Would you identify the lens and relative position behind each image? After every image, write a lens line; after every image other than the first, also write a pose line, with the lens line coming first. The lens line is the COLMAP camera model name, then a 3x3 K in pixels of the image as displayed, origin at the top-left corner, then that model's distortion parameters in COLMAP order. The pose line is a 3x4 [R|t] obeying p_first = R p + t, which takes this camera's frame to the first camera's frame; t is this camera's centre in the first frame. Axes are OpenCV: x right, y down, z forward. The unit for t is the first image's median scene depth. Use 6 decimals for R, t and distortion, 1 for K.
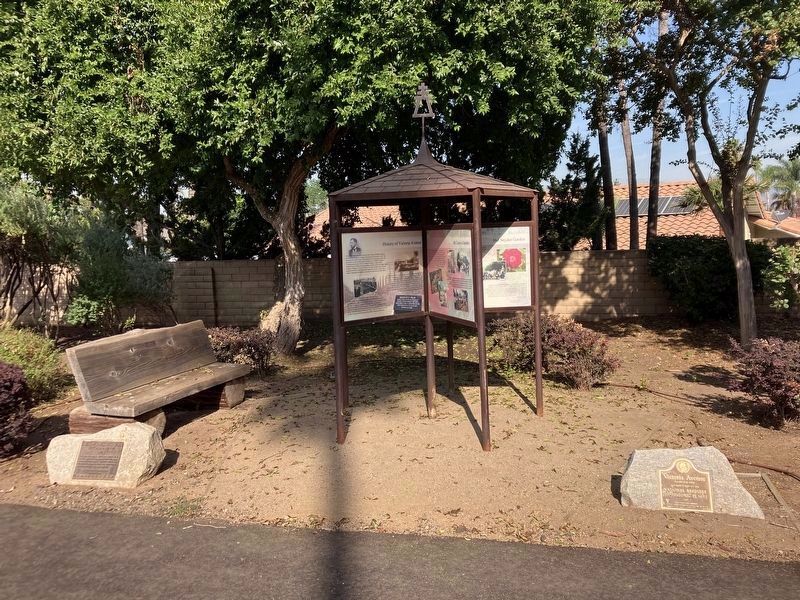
lens RADIAL K [[642.0, 0, 400.1], [0, 642.0, 299.4], [0, 0, 1]] dist [0.010341, 0.004699]
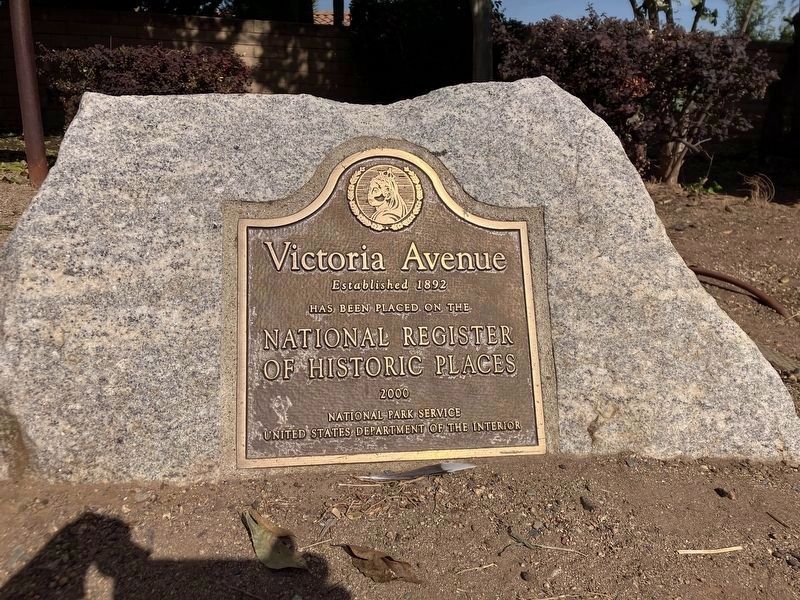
lens RADIAL K [[642.0, 0, 400.3], [0, 642.0, 300.0], [0, 0, 1]] dist [0.010341, 0.004699]
pose [[0.909703, -0.042688, 0.413060, 0.127459], [-0.035673, 0.982992, 0.180152, 0.087178], [-0.413725, -0.178620, 0.892707, 0.288975]]
